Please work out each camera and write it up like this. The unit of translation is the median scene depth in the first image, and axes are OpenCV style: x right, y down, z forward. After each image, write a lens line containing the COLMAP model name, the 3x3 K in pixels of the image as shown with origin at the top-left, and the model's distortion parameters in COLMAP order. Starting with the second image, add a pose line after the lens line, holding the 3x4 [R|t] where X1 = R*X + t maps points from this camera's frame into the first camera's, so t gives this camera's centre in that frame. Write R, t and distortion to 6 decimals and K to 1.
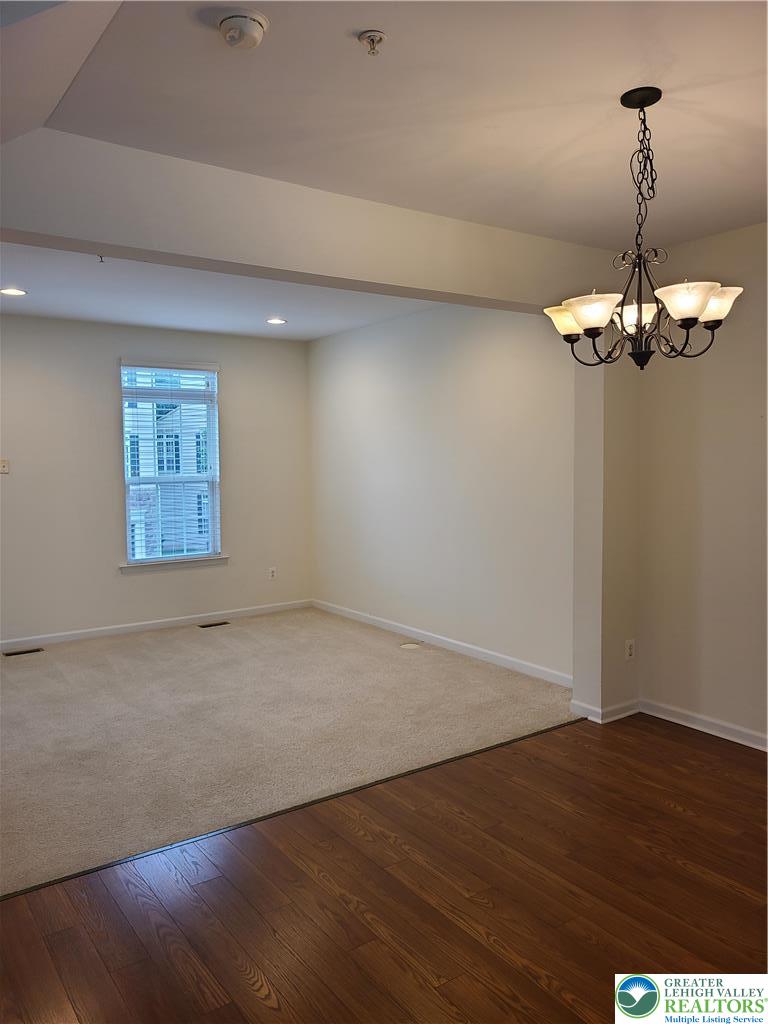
lens RADIAL K [[768.3, 0, 387.8], [0, 768.3, 496.0], [0, 0, 1]] dist [0.054324, -0.040256]
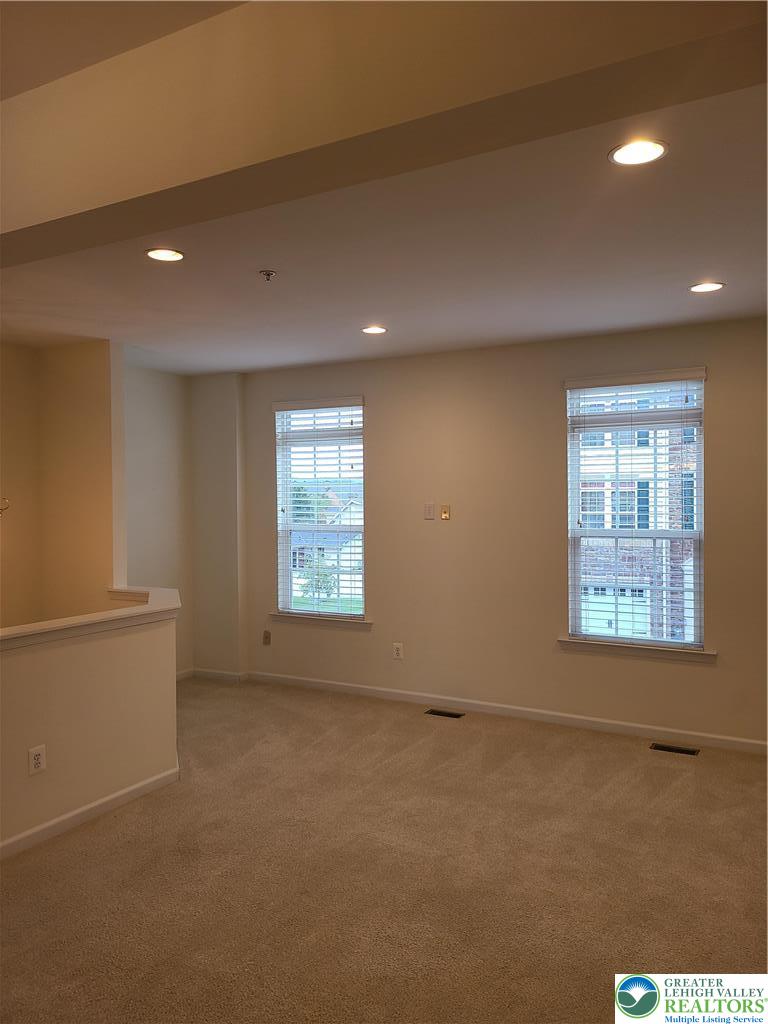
lens RADIAL K [[768.3, 0, 382.4], [0, 768.3, 504.0], [0, 0, 1]] dist [0.054324, -0.040256]
pose [[0.426043, 0.017119, -0.904541, 0.527597], [-0.042823, 0.999082, -0.001262, -0.071455], [0.903689, 0.039273, 0.426385, 0.859541]]
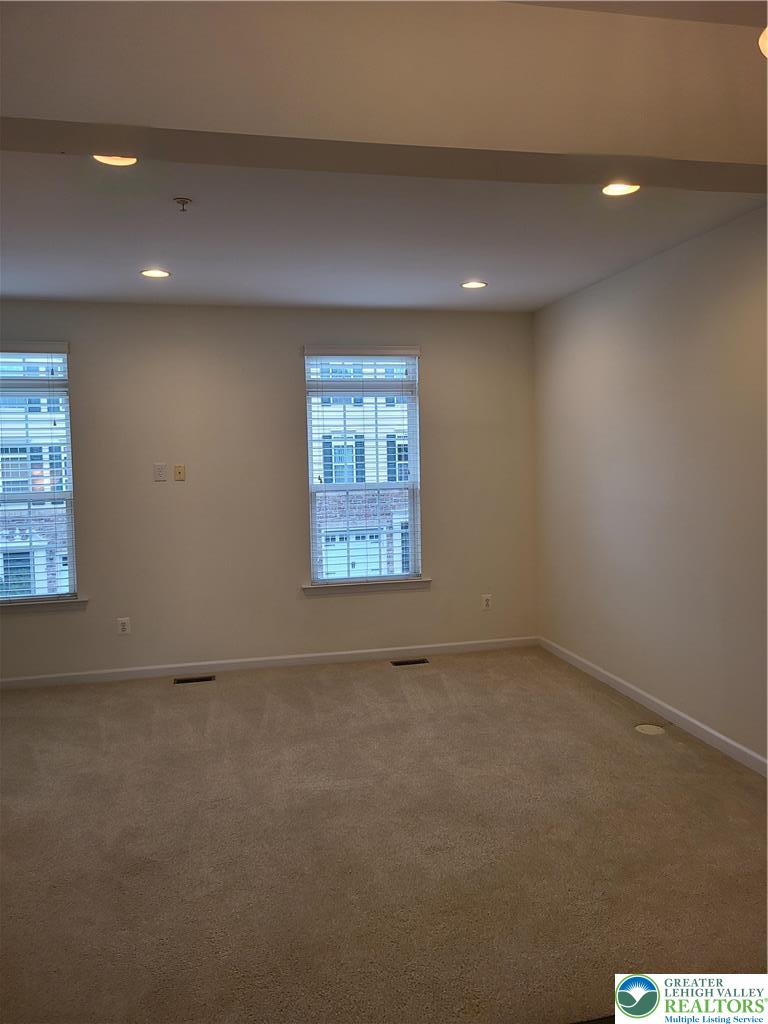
lens RADIAL K [[768.3, 0, 385.6], [0, 768.3, 489.6], [0, 0, 1]] dist [0.054324, -0.040256]
pose [[0.921808, 0.007958, -0.387565, 0.128921], [-0.007669, 0.999968, 0.002292, -0.036979], [0.387571, 0.000859, 0.921839, 0.422667]]
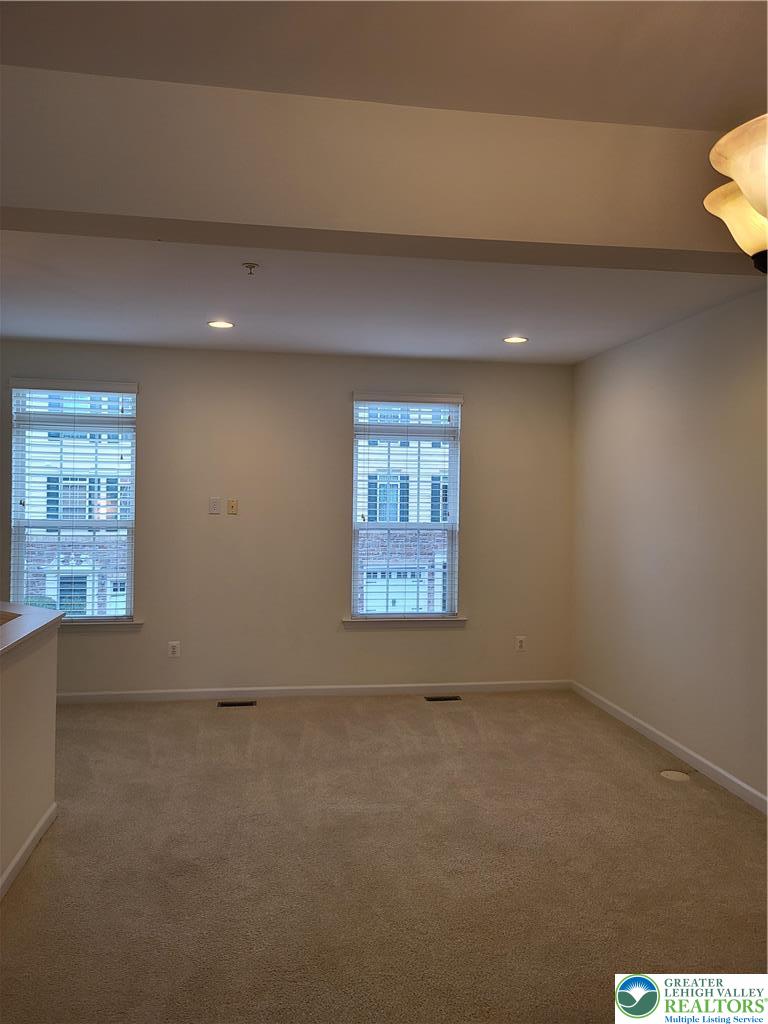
lens RADIAL K [[768.3, 0, 381.7], [0, 768.3, 492.8], [0, 0, 1]] dist [0.054324, -0.040256]
pose [[0.894827, 0.022456, -0.445848, 0.165483], [-0.046043, 0.998050, -0.042142, -0.039249], [0.444032, 0.058238, 0.894116, 0.358847]]
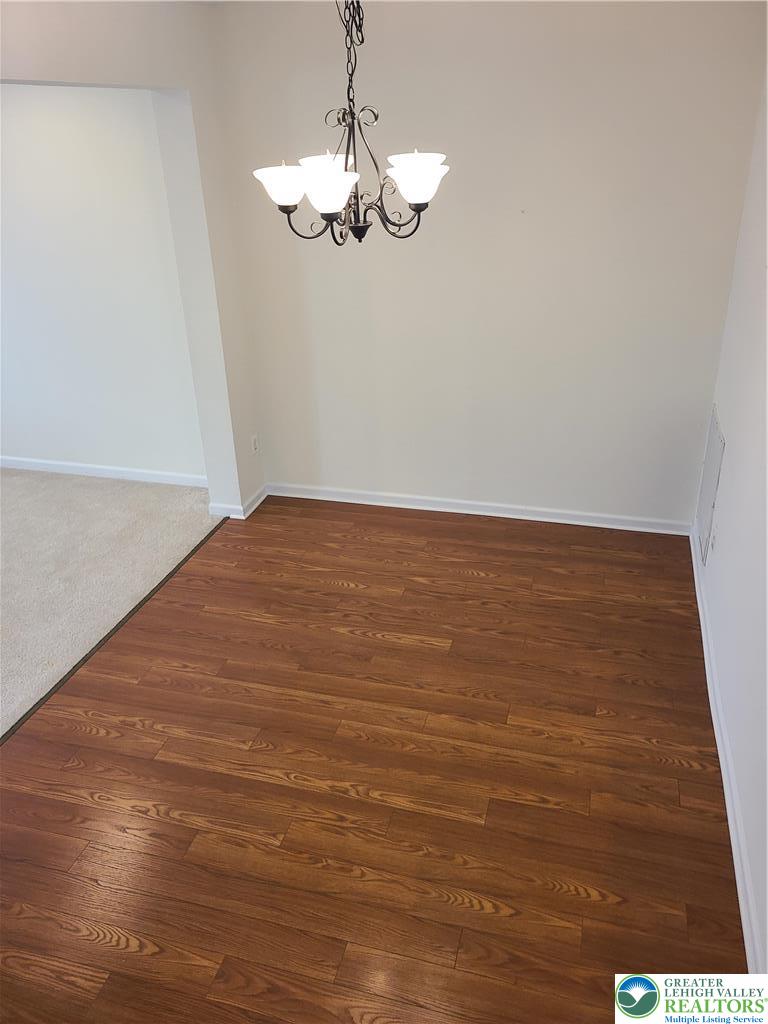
lens RADIAL K [[768.3, 0, 391.4], [0, 768.3, 490.6], [0, 0, 1]] dist [0.054324, -0.040256]
pose [[0.776430, -0.283655, 0.562758, -0.179498], [0.057040, 0.920943, 0.385500, -0.163632], [-0.627617, -0.267214, 0.731227, 0.123904]]
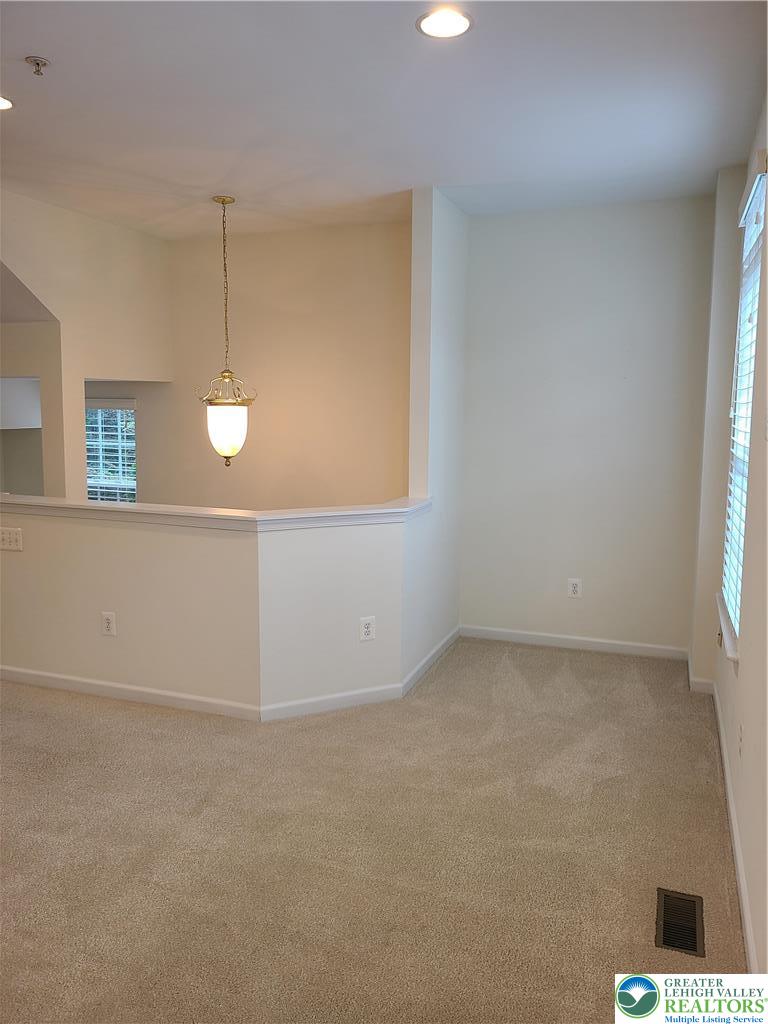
lens RADIAL K [[768.3, 0, 393.1], [0, 768.3, 501.4], [0, 0, 1]] dist [0.054324, -0.040256]
pose [[-0.822307, 0.073967, -0.564217, -0.260091], [-0.031678, 0.984028, 0.175171, -0.099170], [0.568162, 0.161918, -0.806830, 1.945963]]
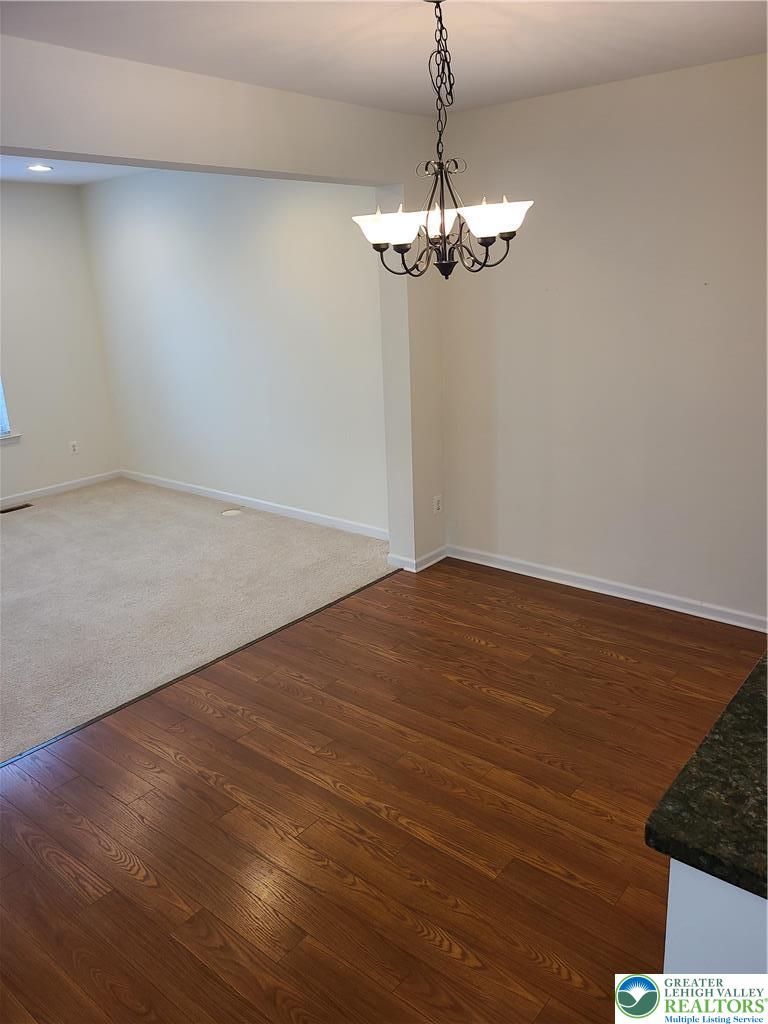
lens RADIAL K [[768.3, 0, 396.6], [0, 768.3, 492.8], [0, 0, 1]] dist [0.054324, -0.040256]
pose [[0.963739, -0.098122, 0.248153, -0.018100], [0.042502, 0.974513, 0.220267, -0.075466], [-0.263441, -0.201733, 0.943346, -0.023203]]
